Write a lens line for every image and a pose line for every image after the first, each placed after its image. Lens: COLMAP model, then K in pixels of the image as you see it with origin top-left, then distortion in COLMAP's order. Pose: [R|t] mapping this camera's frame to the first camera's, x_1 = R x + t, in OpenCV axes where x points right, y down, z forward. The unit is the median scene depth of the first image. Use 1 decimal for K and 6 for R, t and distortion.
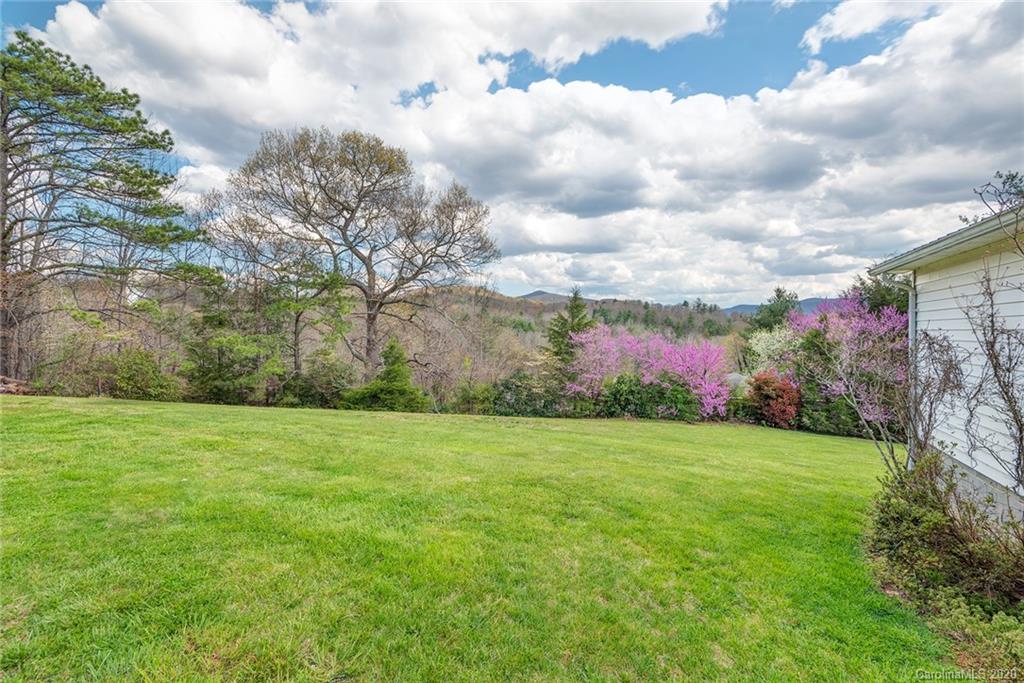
lens RADIAL K [[492.1, 0, 513.9], [0, 492.1, 338.0], [0, 0, 1]] dist [0.004001, -0.003478]
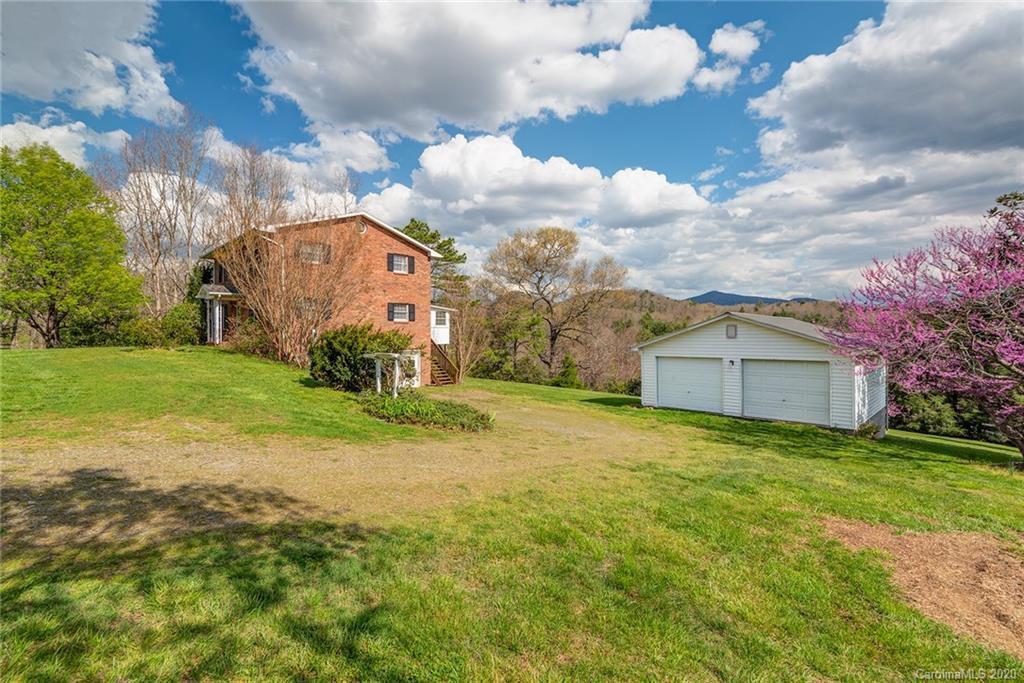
lens RADIAL K [[492.1, 0, 511.6], [0, 492.1, 340.3], [0, 0, 1]] dist [0.004001, -0.003478]
pose [[0.933175, 0.007230, -0.359350, 0.159982], [-0.010076, 0.999931, -0.006048, -0.024602], [0.359281, 0.009265, 0.933183, -0.547265]]
